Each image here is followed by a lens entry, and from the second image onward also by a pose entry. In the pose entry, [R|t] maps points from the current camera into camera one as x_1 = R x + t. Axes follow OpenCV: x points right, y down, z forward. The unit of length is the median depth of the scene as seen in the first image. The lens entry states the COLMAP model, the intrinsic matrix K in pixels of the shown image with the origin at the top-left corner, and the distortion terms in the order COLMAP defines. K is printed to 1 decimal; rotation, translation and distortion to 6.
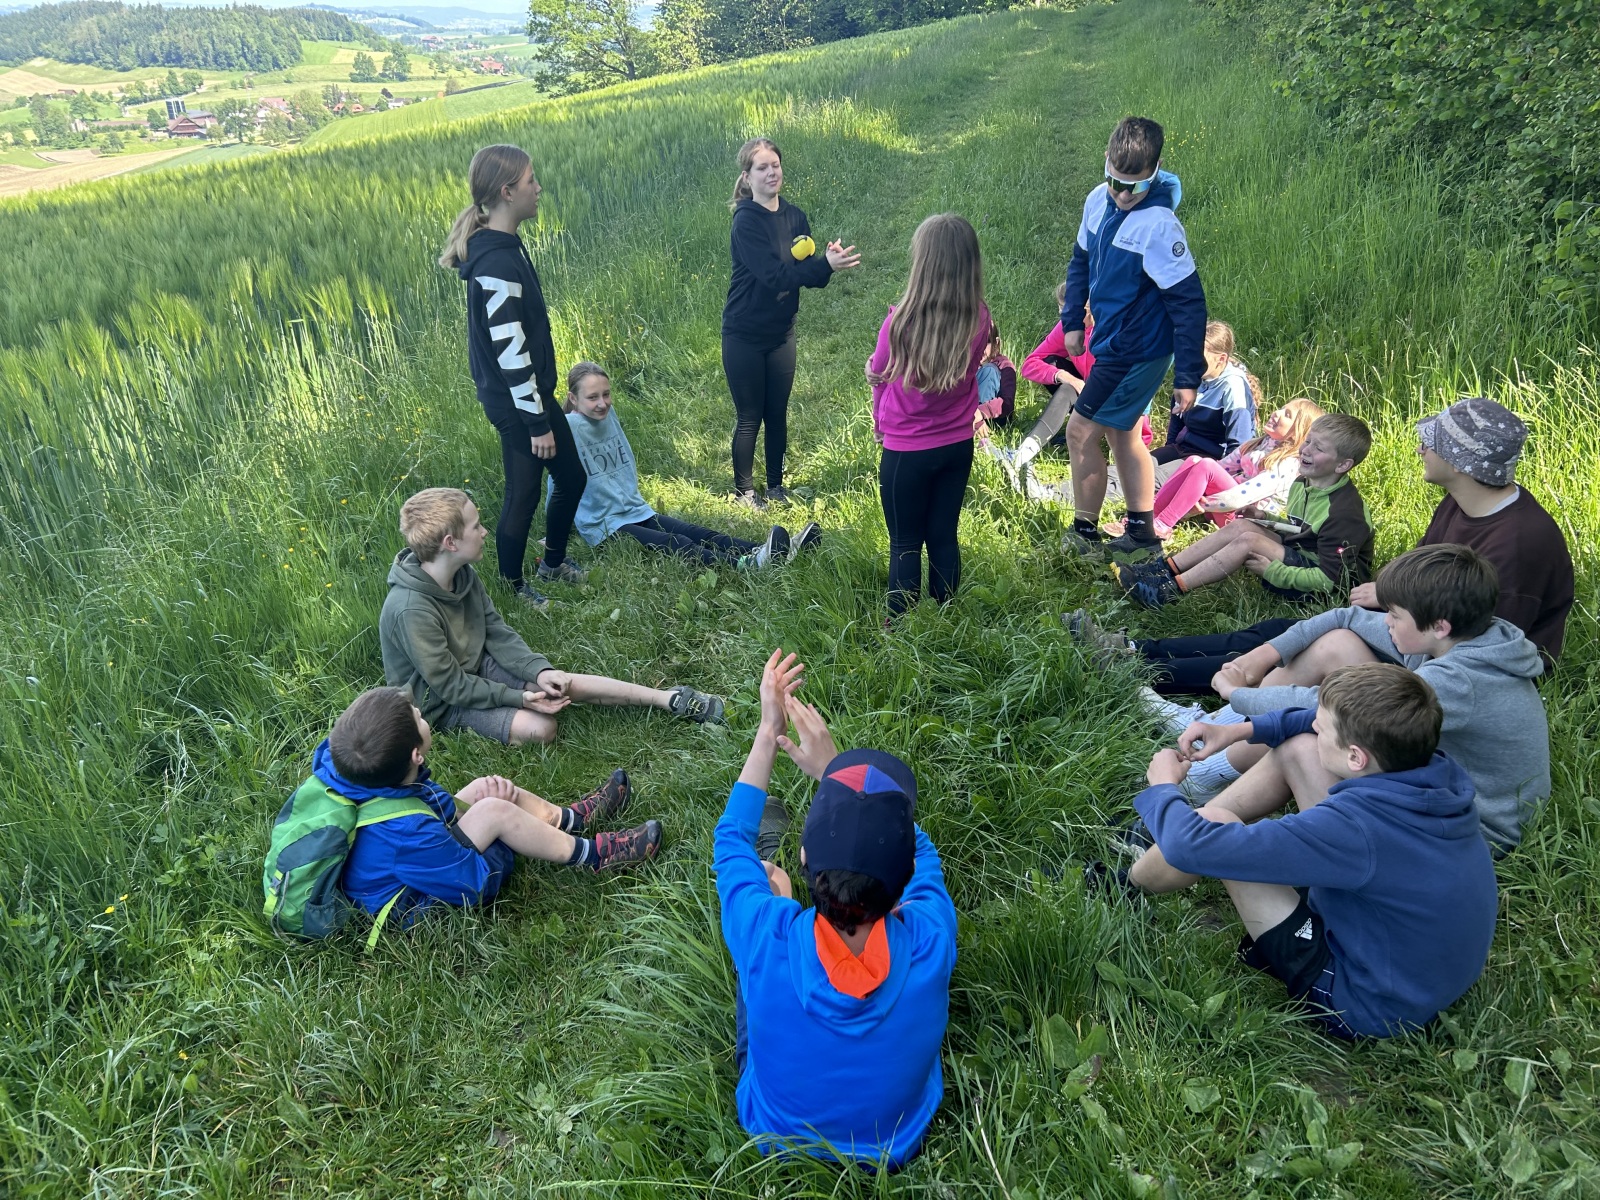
lens RADIAL K [[1180.2, 0, 800.0], [0, 1180.2, 600.0], [0, 0, 1]] dist [-0.001589, -0.008185]
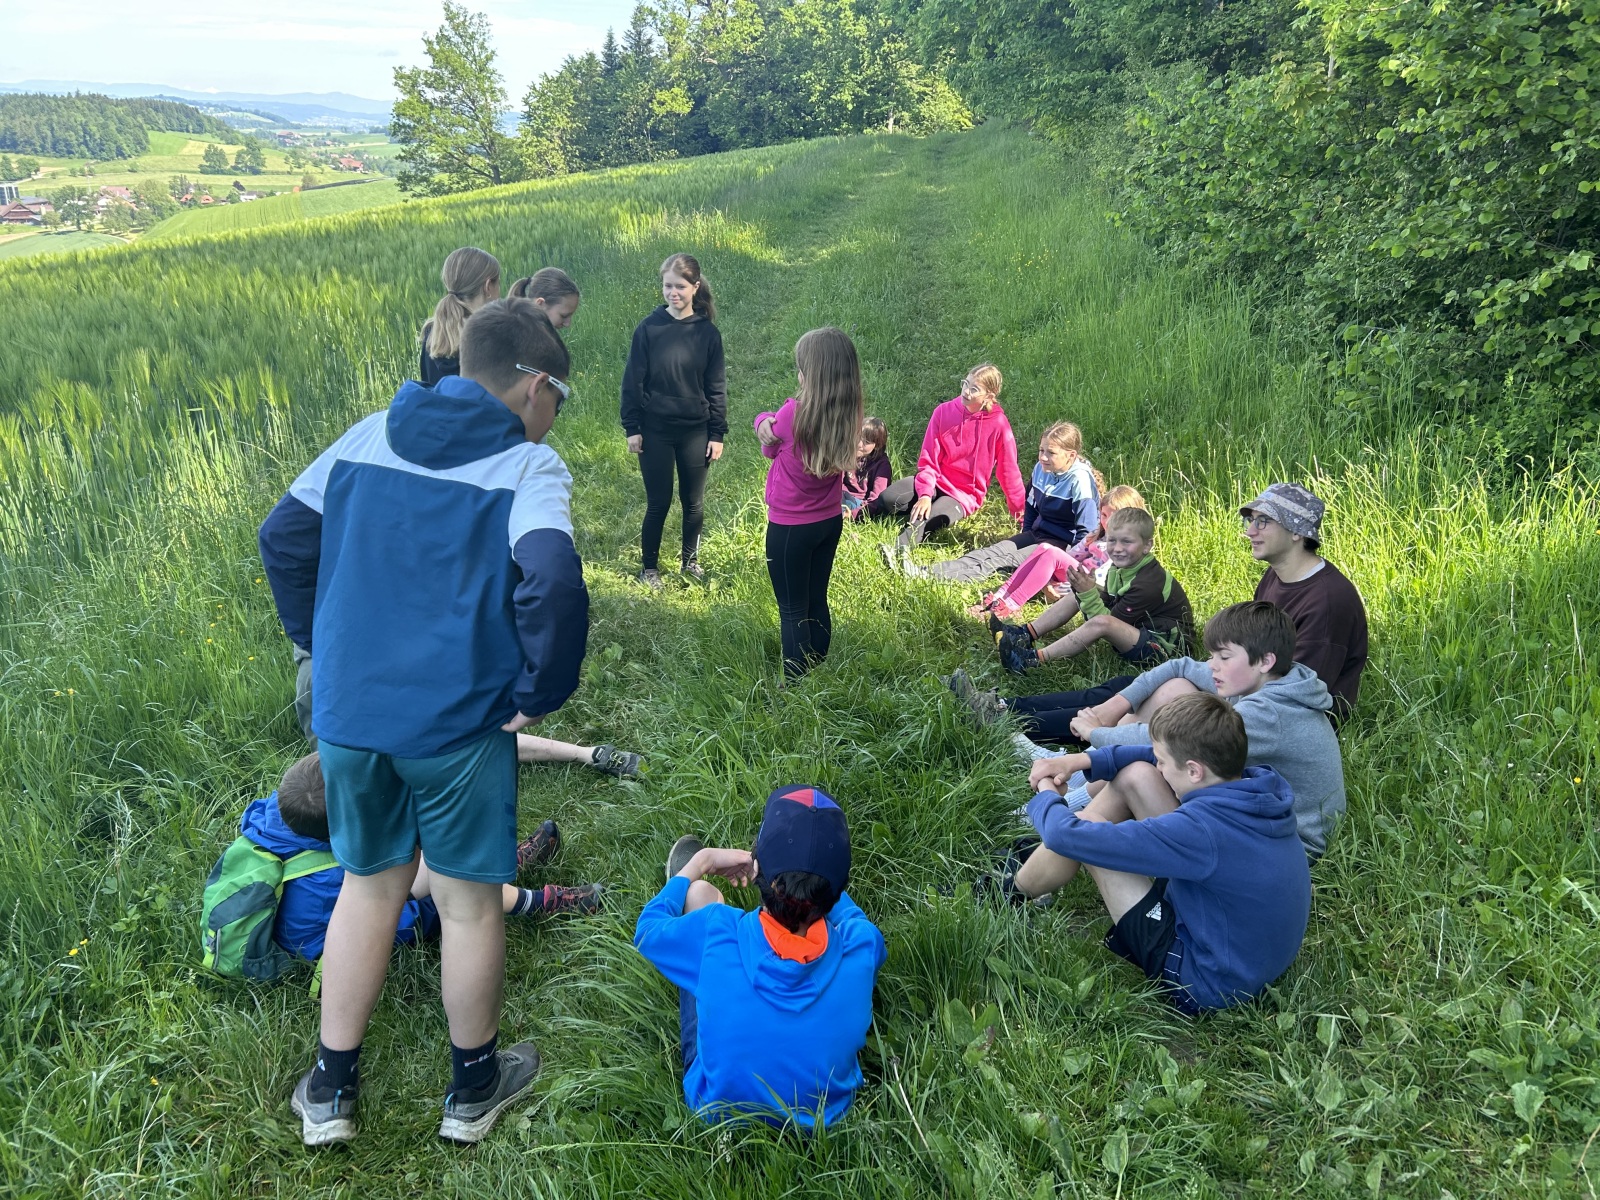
lens RADIAL K [[1210.8, 0, 800.0], [0, 1210.8, 600.0], [0, 0, 1]] dist [0.005560, -0.039090]
pose [[0.992630, -0.003166, 0.121142, -0.035654], [0.013571, 0.996275, -0.085163, 0.025475], [-0.120421, 0.086180, 0.988975, -0.091424]]
